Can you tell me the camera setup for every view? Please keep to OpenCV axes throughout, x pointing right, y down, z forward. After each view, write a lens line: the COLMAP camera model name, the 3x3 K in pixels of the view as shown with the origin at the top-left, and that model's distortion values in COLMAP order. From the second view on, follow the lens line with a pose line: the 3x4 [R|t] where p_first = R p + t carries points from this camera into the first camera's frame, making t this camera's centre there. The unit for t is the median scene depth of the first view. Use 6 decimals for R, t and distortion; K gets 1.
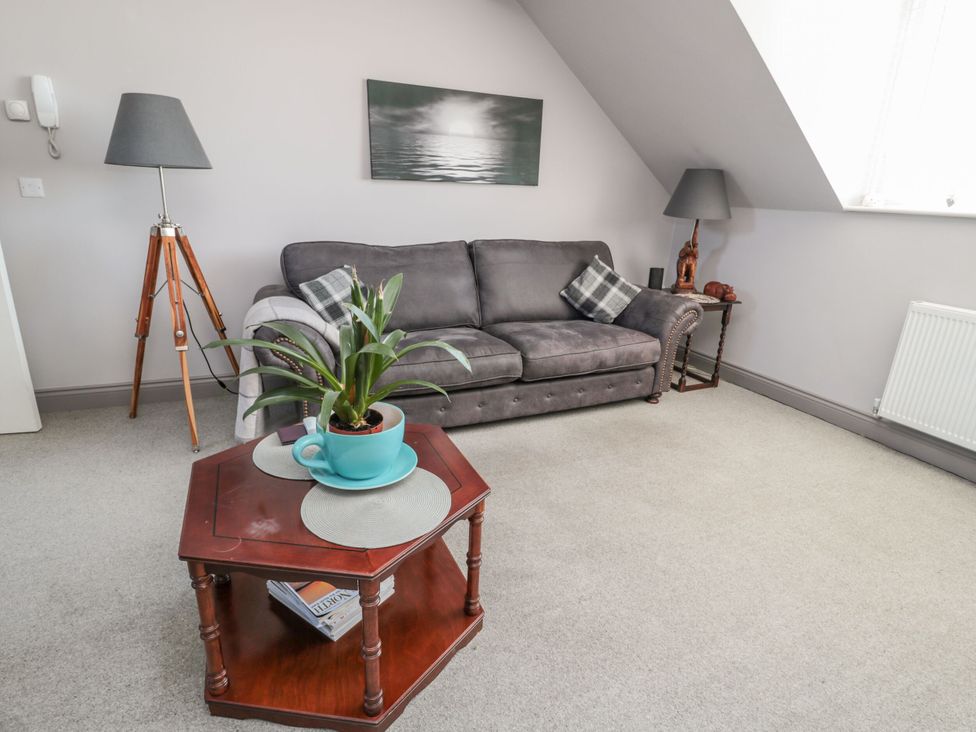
lens RADIAL K [[527.3, 0, 488.8], [0, 527.3, 369.4], [0, 0, 1]] dist [-0.005291, -0.011848]
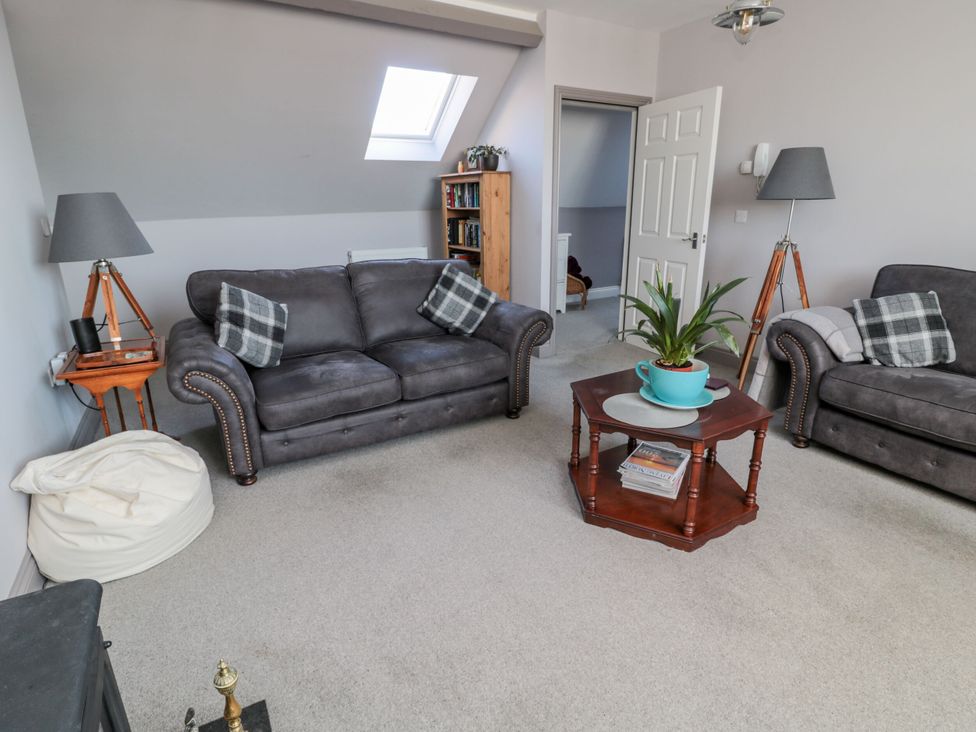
lens RADIAL K [[527.3, 0, 488.9], [0, 527.3, 361.4], [0, 0, 1]] dist [-0.005291, -0.011848]
pose [[0.114654, 0.238480, -0.964356, 0.647749], [-0.309474, 0.931024, 0.193443, -0.018288], [0.943970, 0.276264, 0.180549, 0.127116]]
